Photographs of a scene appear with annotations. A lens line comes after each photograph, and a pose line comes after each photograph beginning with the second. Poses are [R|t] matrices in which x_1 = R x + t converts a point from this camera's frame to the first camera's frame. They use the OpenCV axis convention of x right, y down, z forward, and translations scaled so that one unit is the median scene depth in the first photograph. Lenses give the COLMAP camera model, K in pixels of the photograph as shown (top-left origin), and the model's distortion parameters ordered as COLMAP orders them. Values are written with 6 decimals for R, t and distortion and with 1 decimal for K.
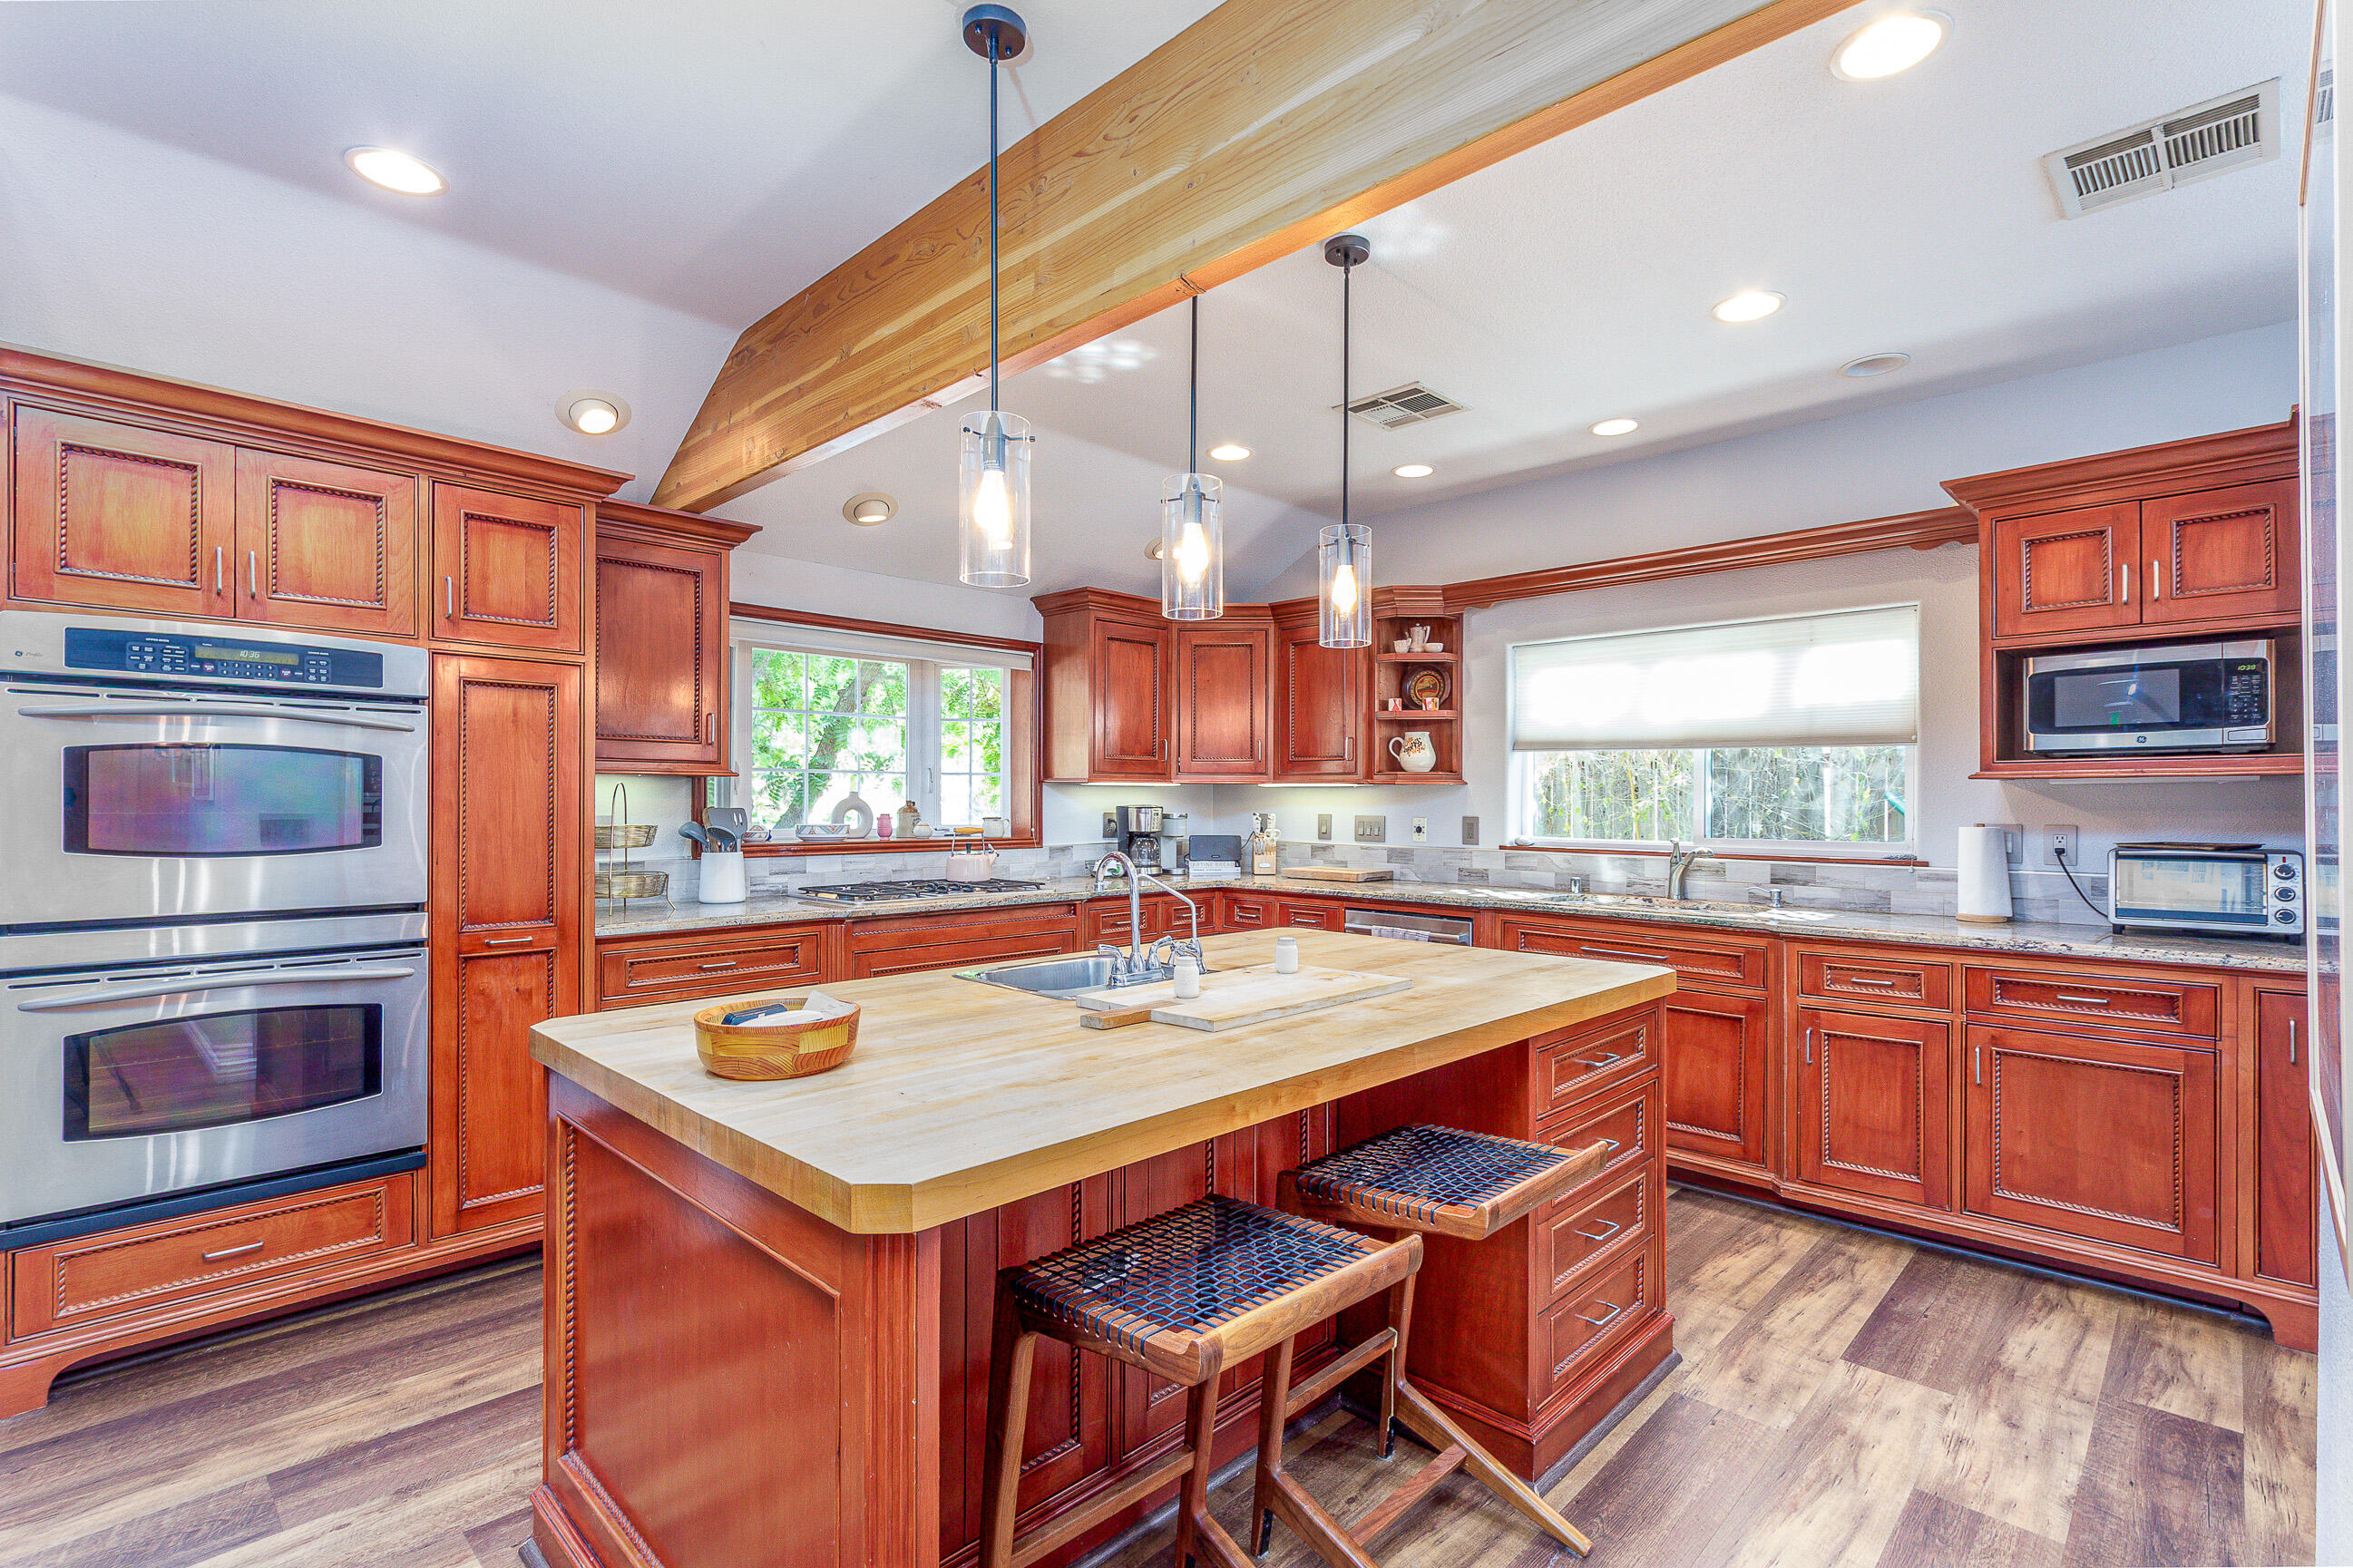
lens RADIAL K [[1146.1, 0, 1182.5], [0, 1146.1, 793.9], [0, 0, 1]] dist [0.001256, 0.000375]
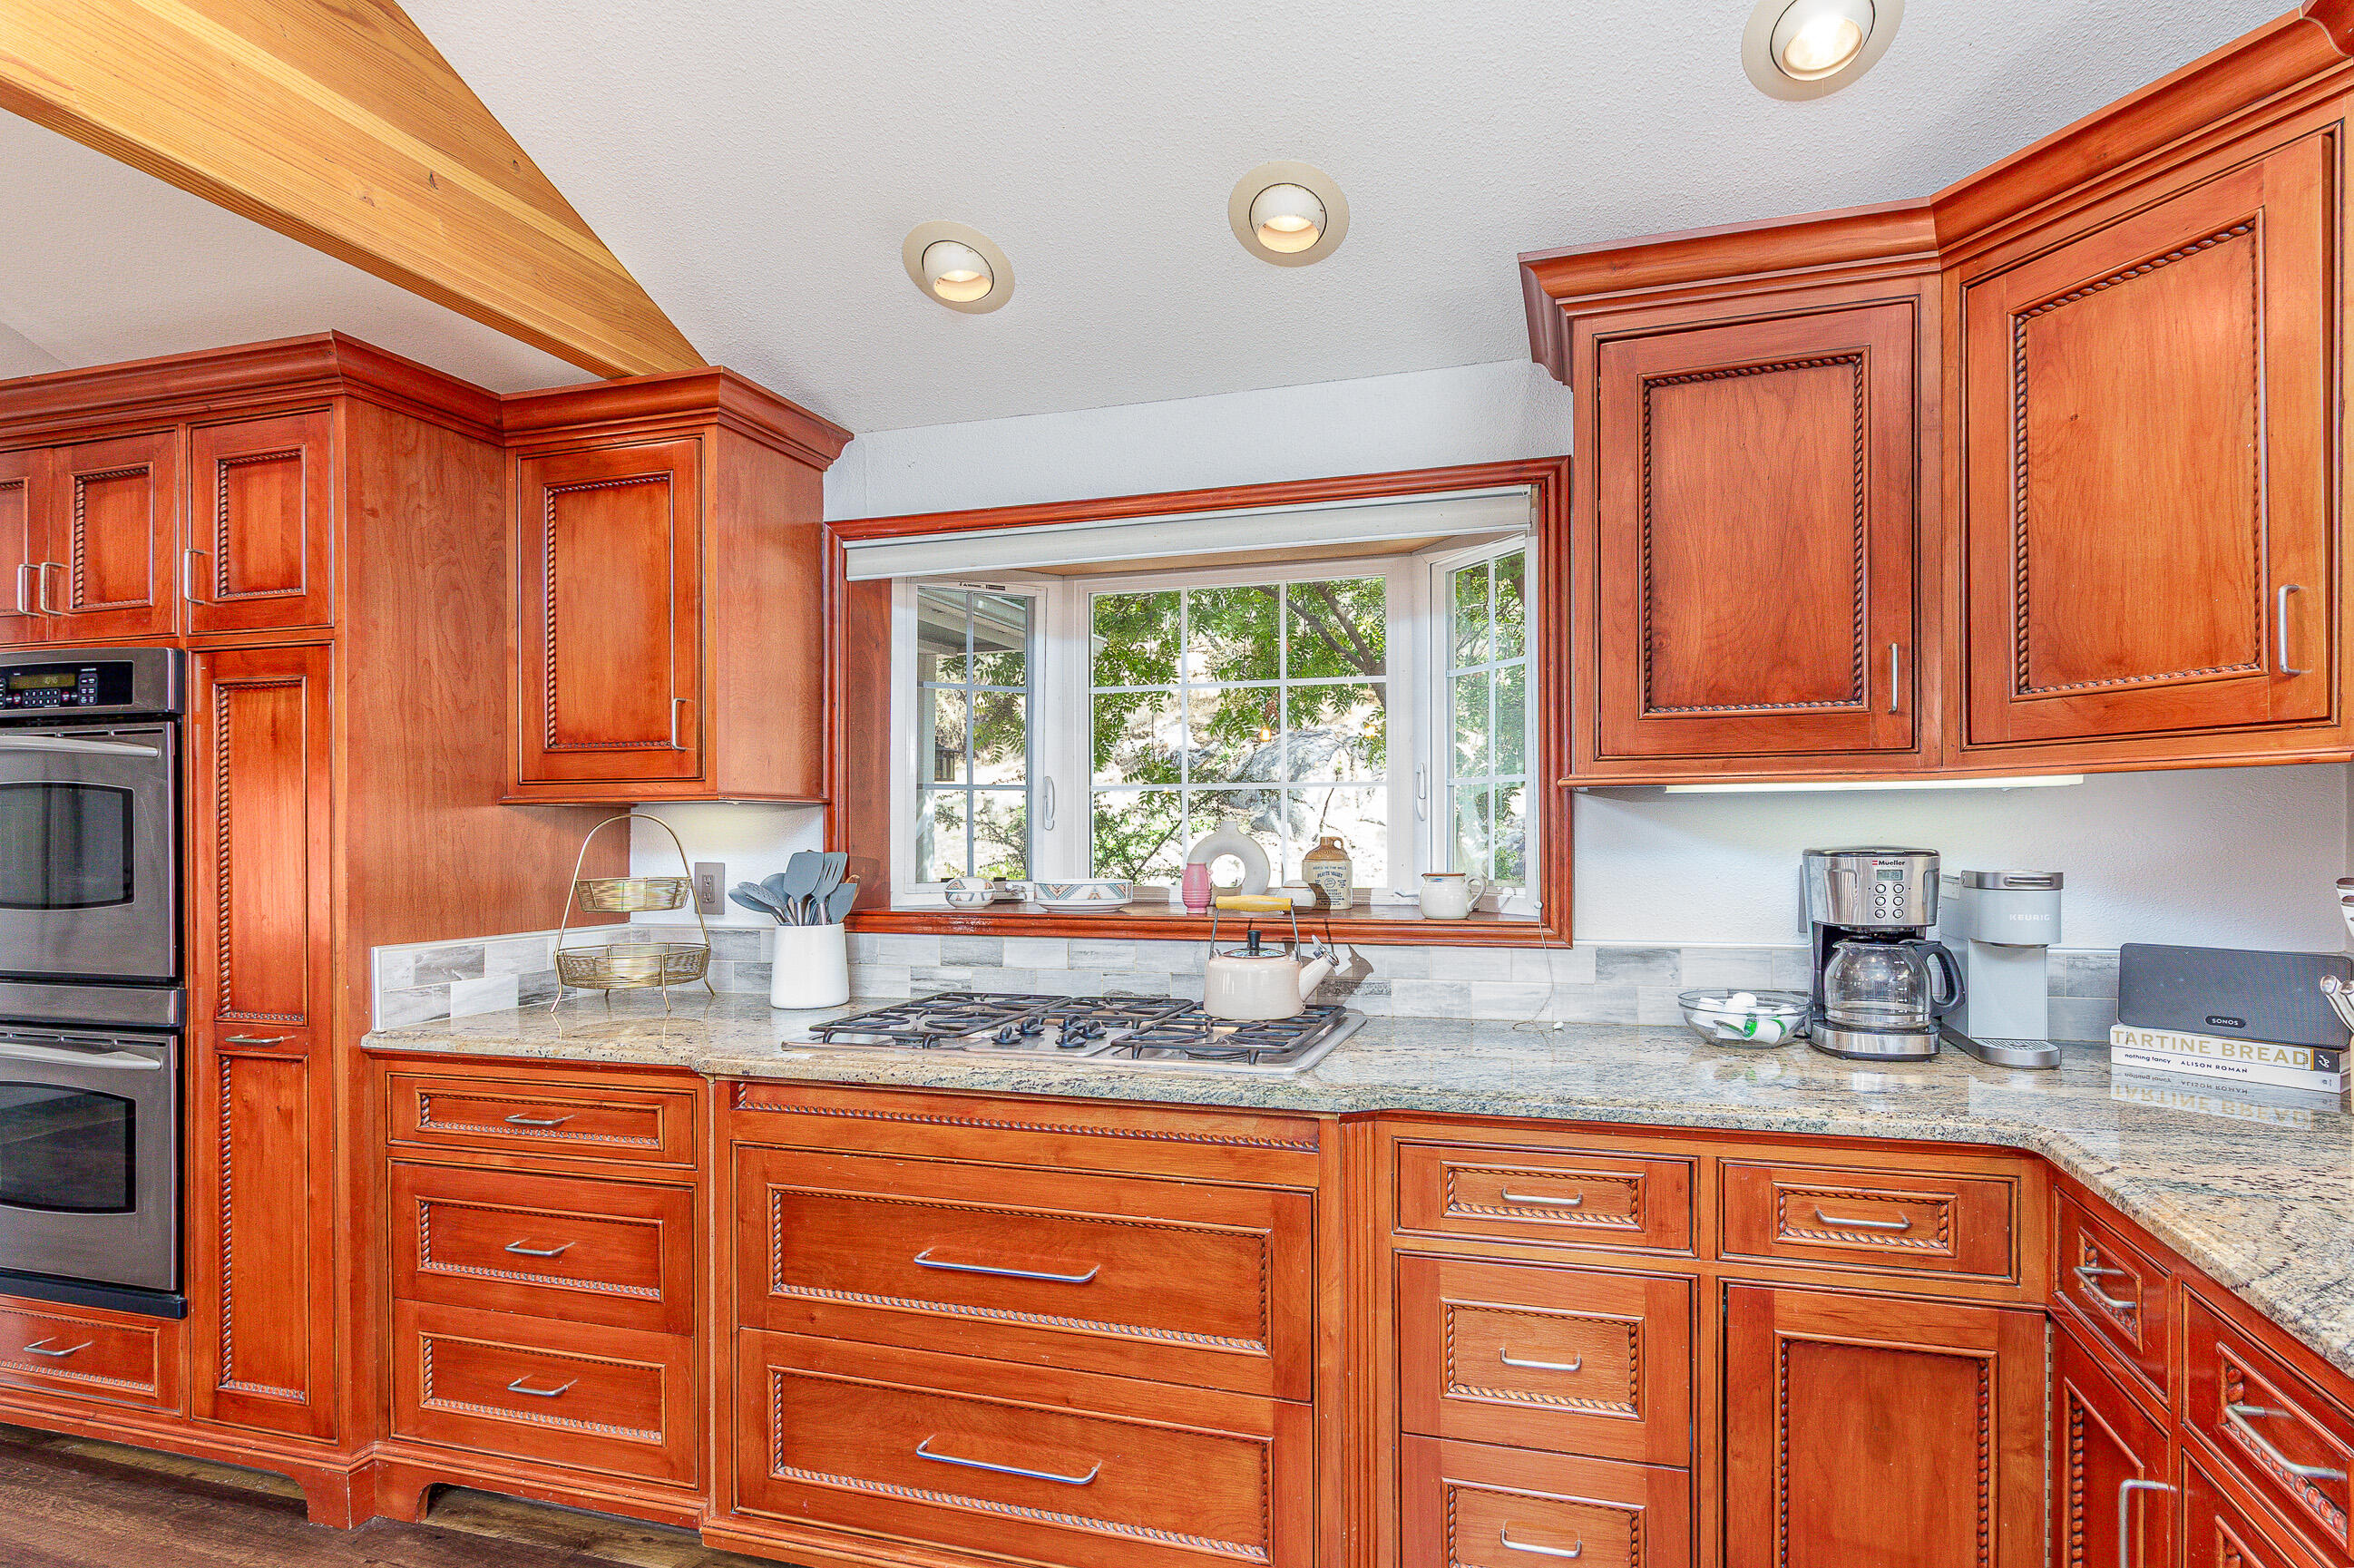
lens RADIAL K [[1188.9, 0, 936.8], [0, 1188.9, 835.9], [0, 0, 1]] dist [0.001002, 0.000519]
pose [[0.454011, -0.005172, -0.890981, 0.192831], [0.012097, 0.999927, 0.000360, 0.003864], [0.890914, -0.010942, 0.454040, 0.738602]]
